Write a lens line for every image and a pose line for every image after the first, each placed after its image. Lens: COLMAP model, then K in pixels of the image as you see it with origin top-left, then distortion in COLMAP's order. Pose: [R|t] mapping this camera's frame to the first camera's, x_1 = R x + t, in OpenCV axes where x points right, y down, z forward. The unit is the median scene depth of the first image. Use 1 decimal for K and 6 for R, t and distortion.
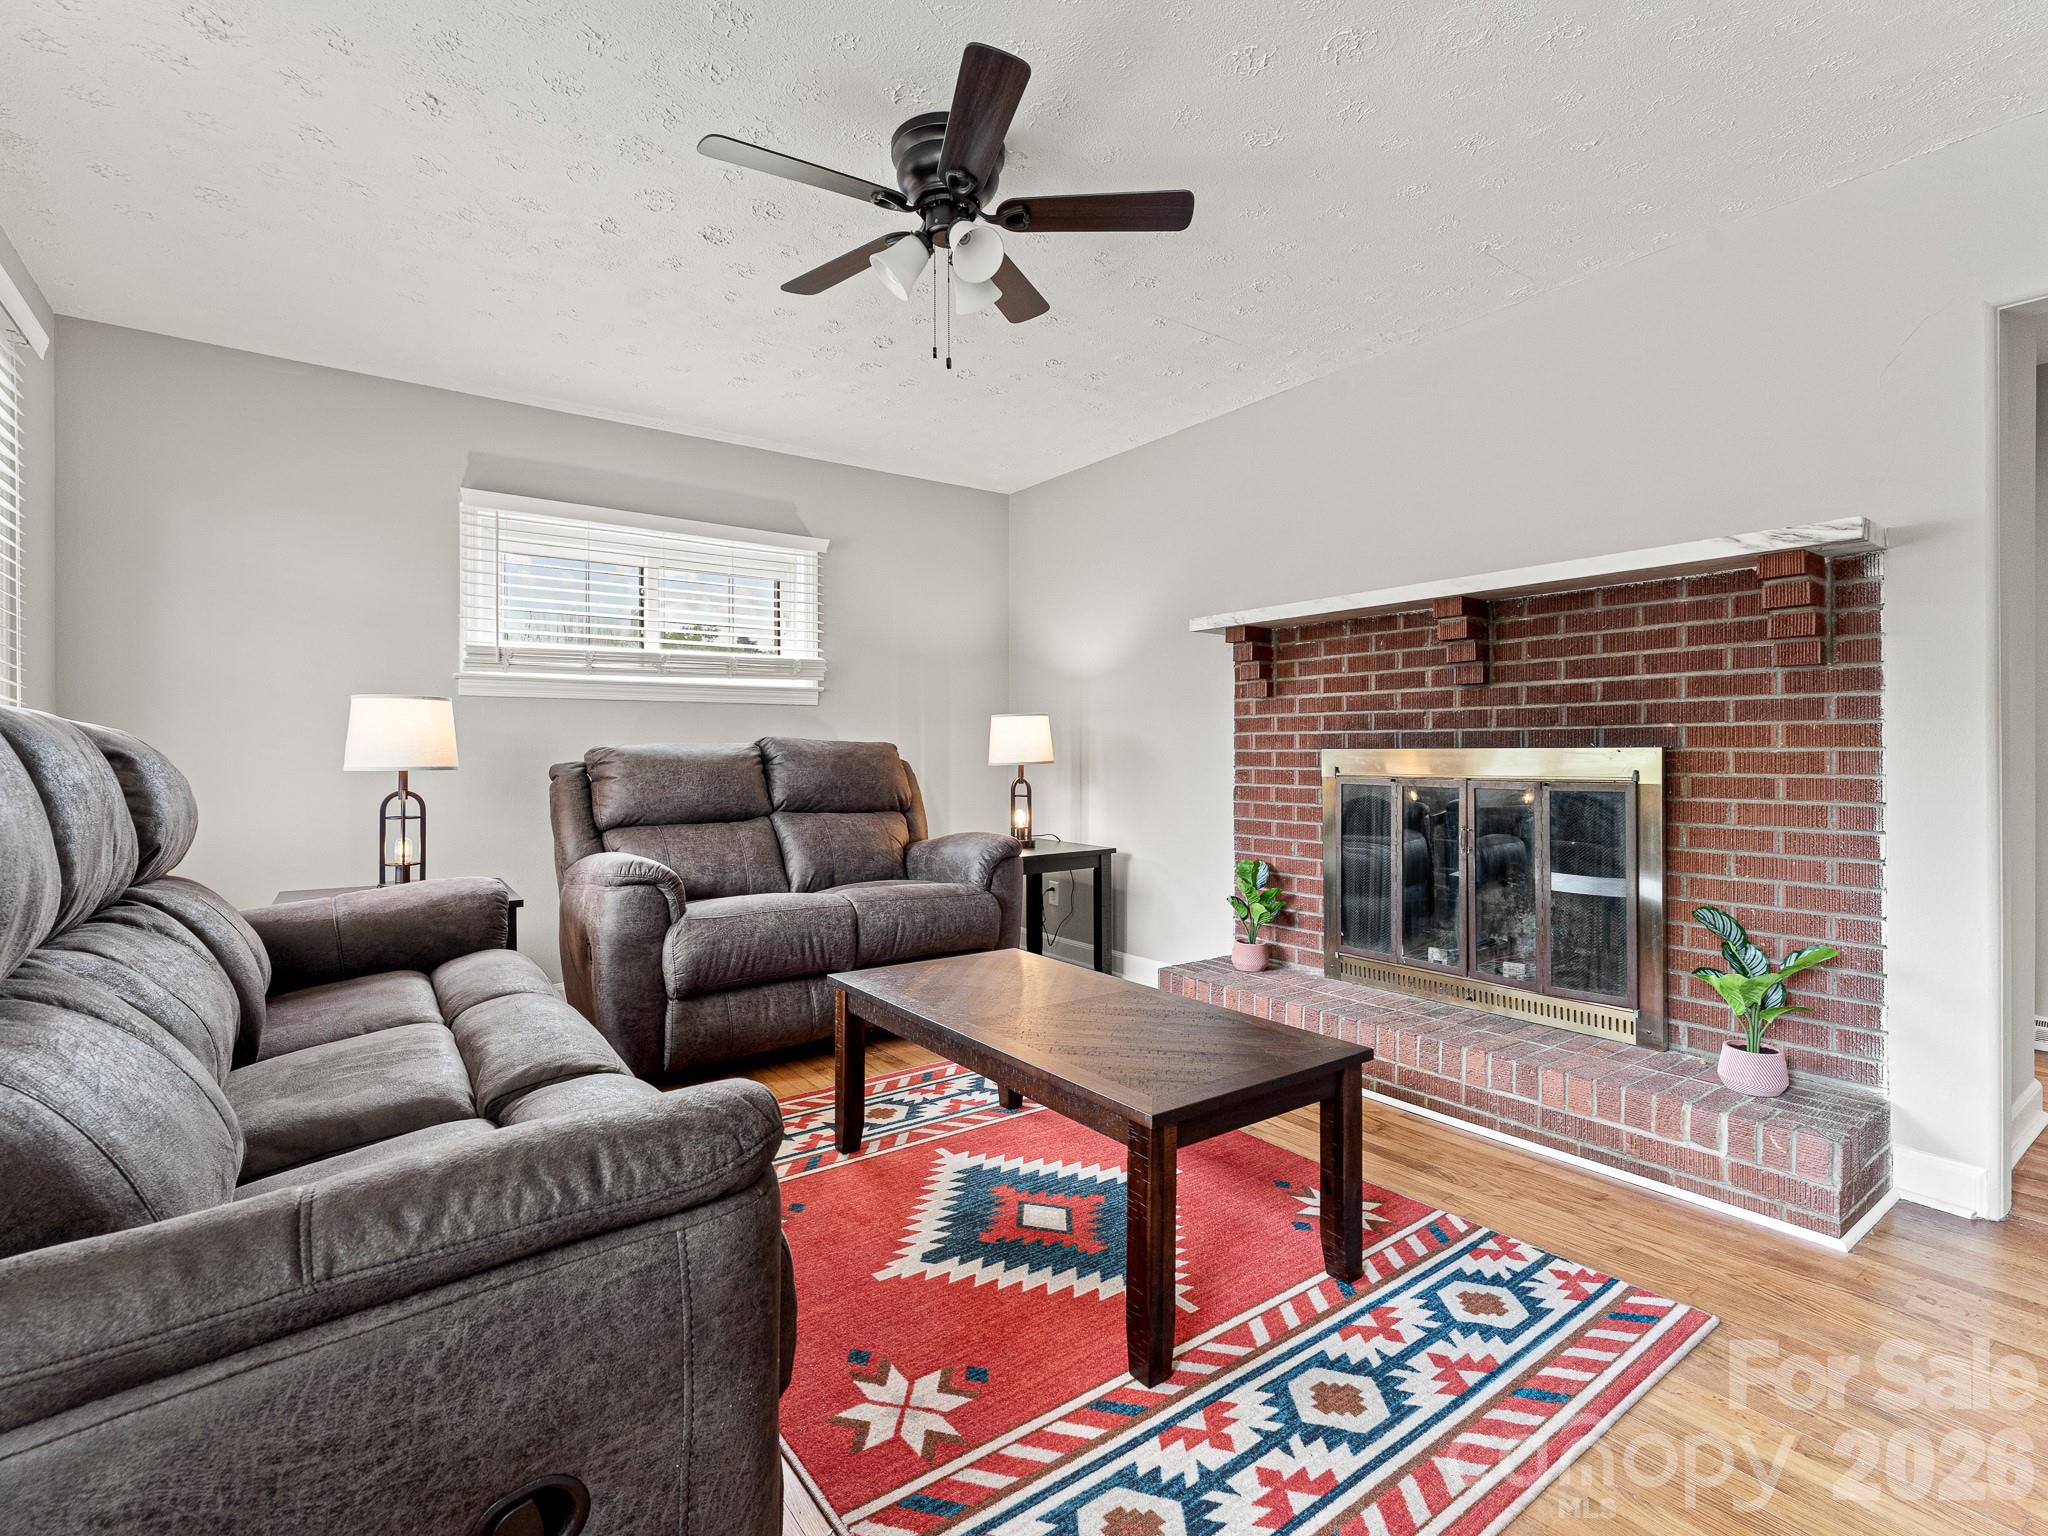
lens RADIAL K [[947.7, 0, 1017.2], [0, 947.7, 756.5], [0, 0, 1]] dist [-0.007958, 0.000867]
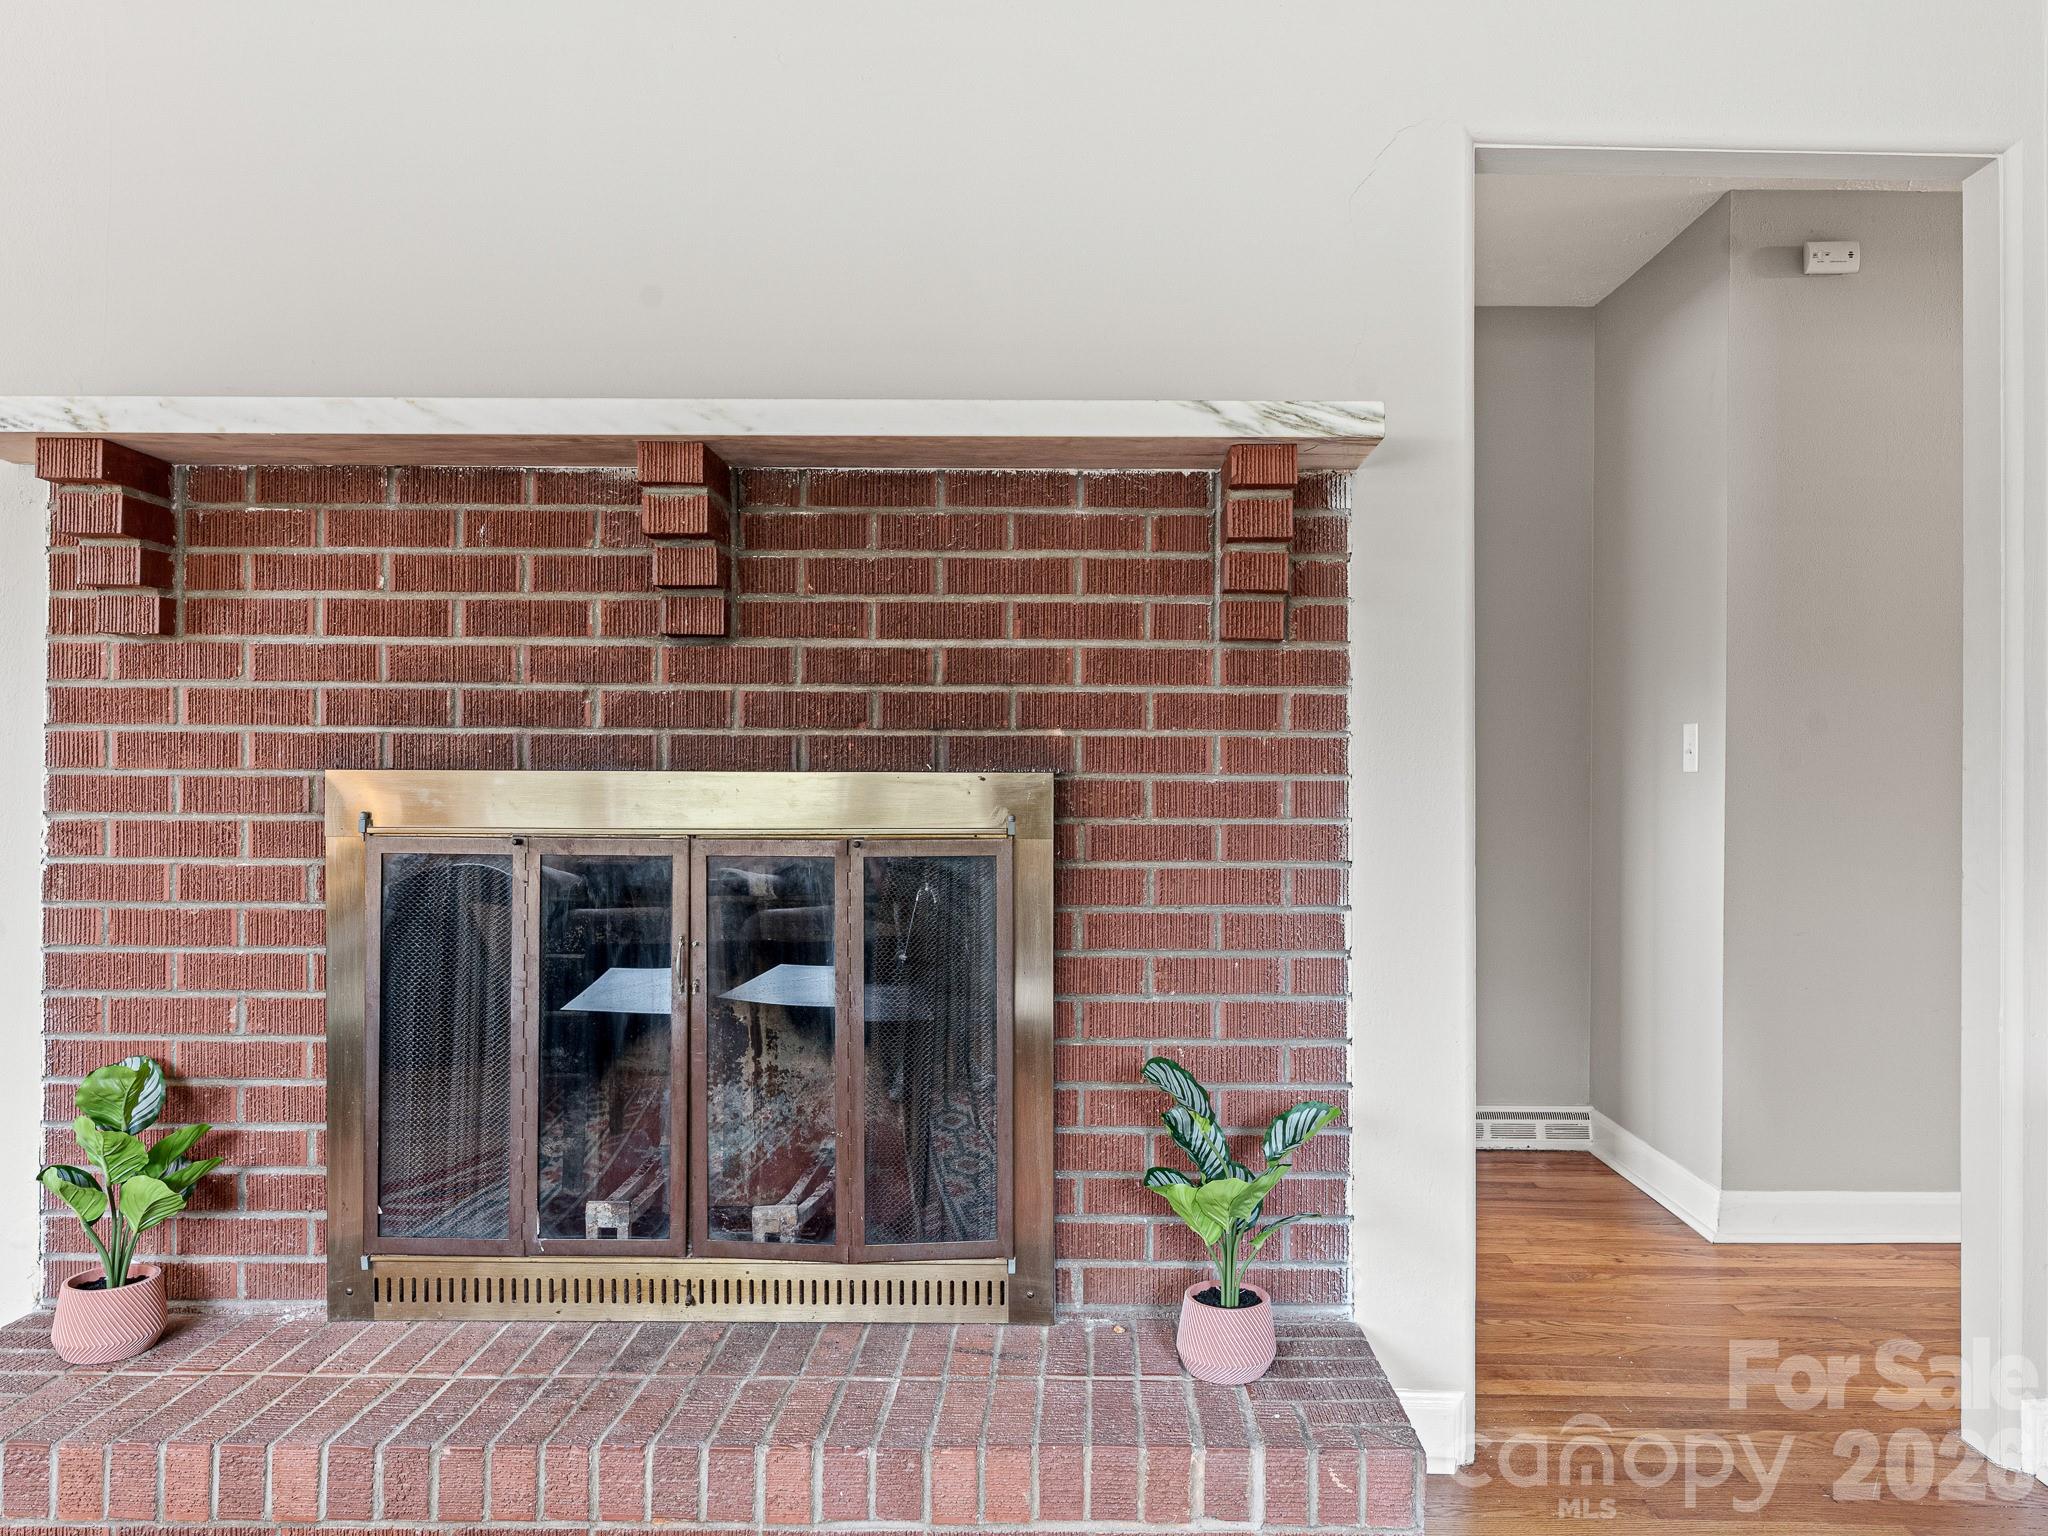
lens RADIAL K [[1411.4, 0, 1071.8], [0, 1411.4, 772.3], [0, 0, 1]] dist [0.005624, -0.002626]
pose [[0.592165, 0.006114, 0.805794, 0.023571], [-0.001847, 0.999979, -0.006231, -0.004631], [-0.805815, 0.002201, 0.592164, 0.495095]]
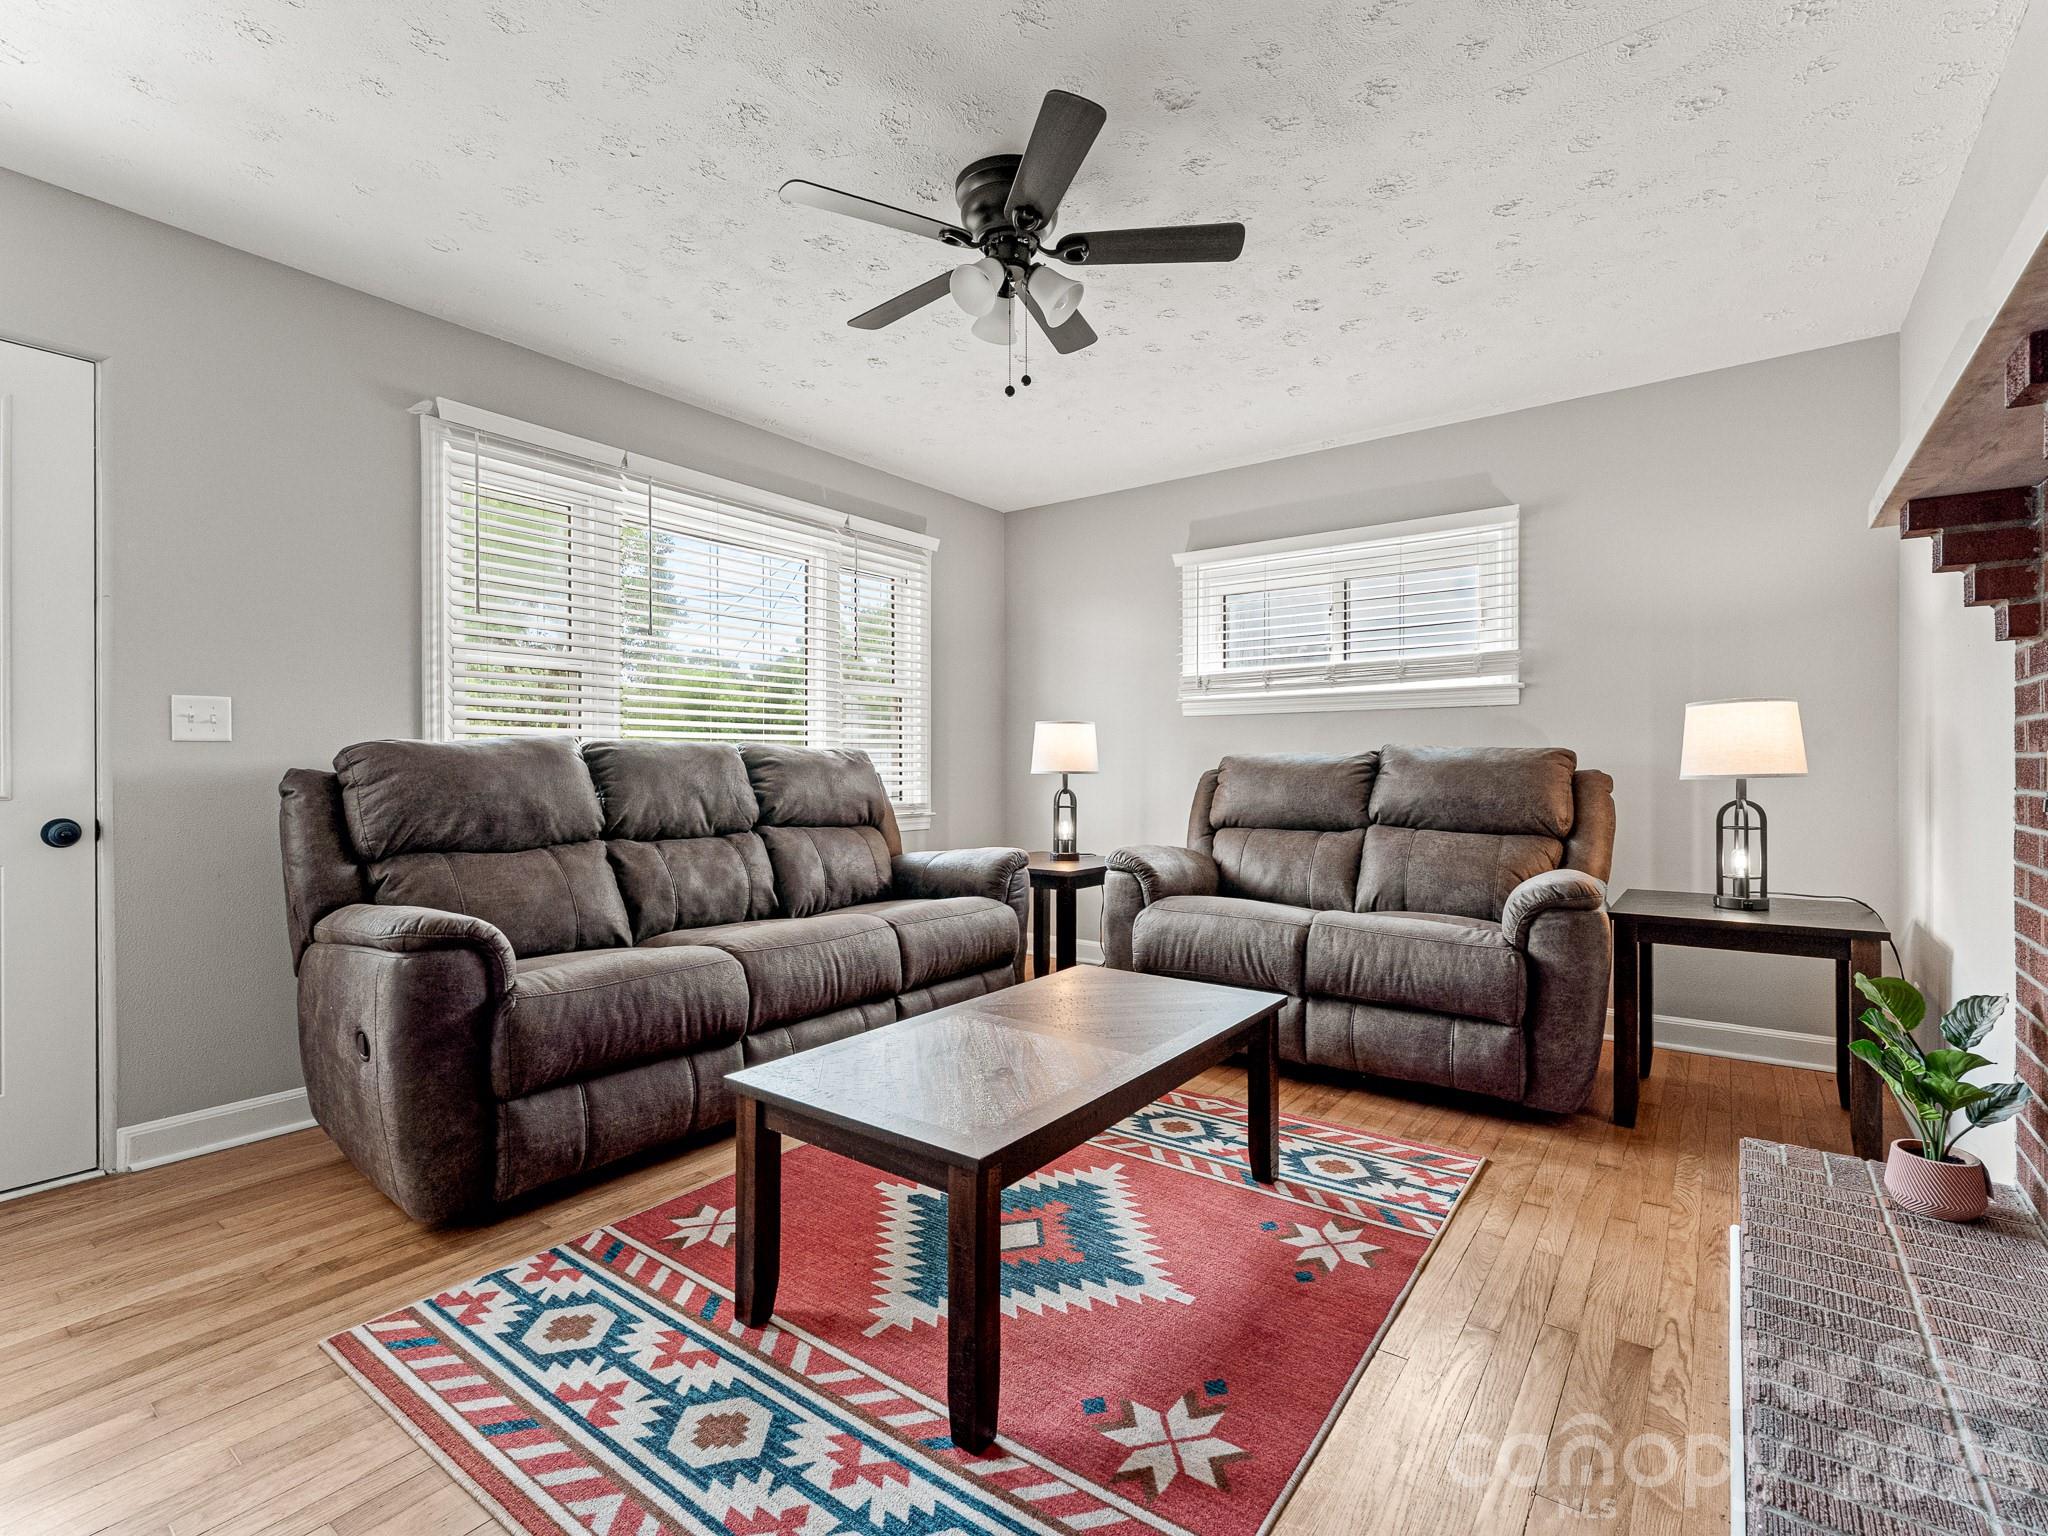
lens RADIAL K [[944.3, 0, 1026.3], [0, 944.3, 747.5], [0, 0, 1]] dist [0.002195, 0.000043]
pose [[0.310351, -0.013318, -0.950529, 0.786367], [-0.002396, 0.999888, -0.014792, -0.003732], [0.950619, 0.006868, 0.310284, 0.569422]]
